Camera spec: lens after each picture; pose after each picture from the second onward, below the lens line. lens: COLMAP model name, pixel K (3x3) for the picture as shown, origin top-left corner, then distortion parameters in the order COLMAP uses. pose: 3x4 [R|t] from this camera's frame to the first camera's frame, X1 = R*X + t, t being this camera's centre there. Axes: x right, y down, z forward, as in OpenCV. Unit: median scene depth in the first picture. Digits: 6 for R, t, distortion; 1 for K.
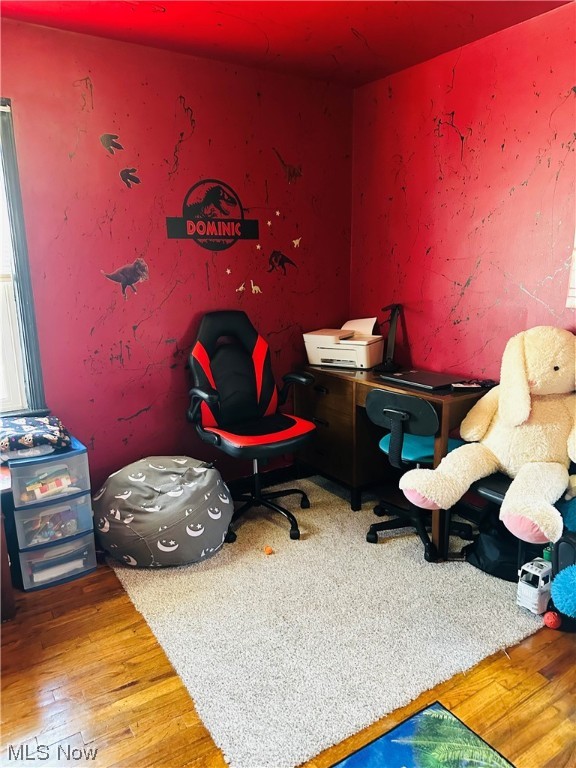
lens RADIAL K [[548.4, 0, 289.2], [0, 548.4, 384.8], [0, 0, 1]] dist [0.100276, -0.130446]
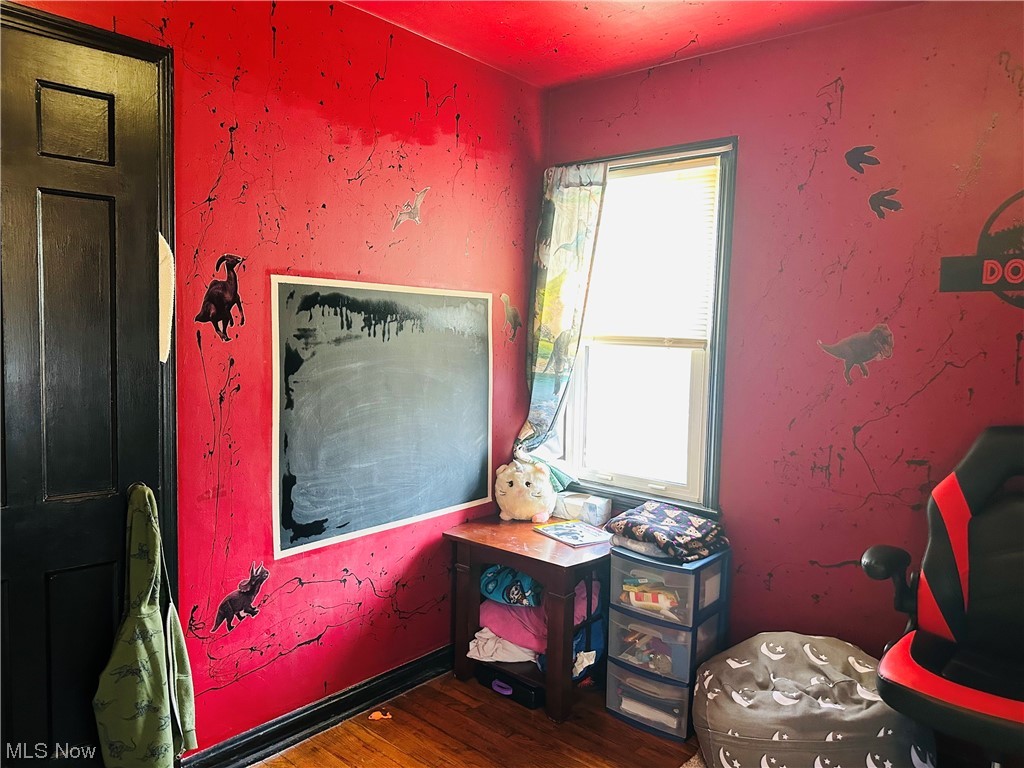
lens RADIAL K [[731.2, 0, 513.9], [0, 731.2, 381.0], [0, 0, 1]] dist [0.100276, -0.130446]
pose [[0.271556, 0.087706, -0.958418, 0.469237], [-0.241428, 0.970205, 0.020379, -0.087271], [0.931649, 0.225855, 0.284639, 0.413814]]
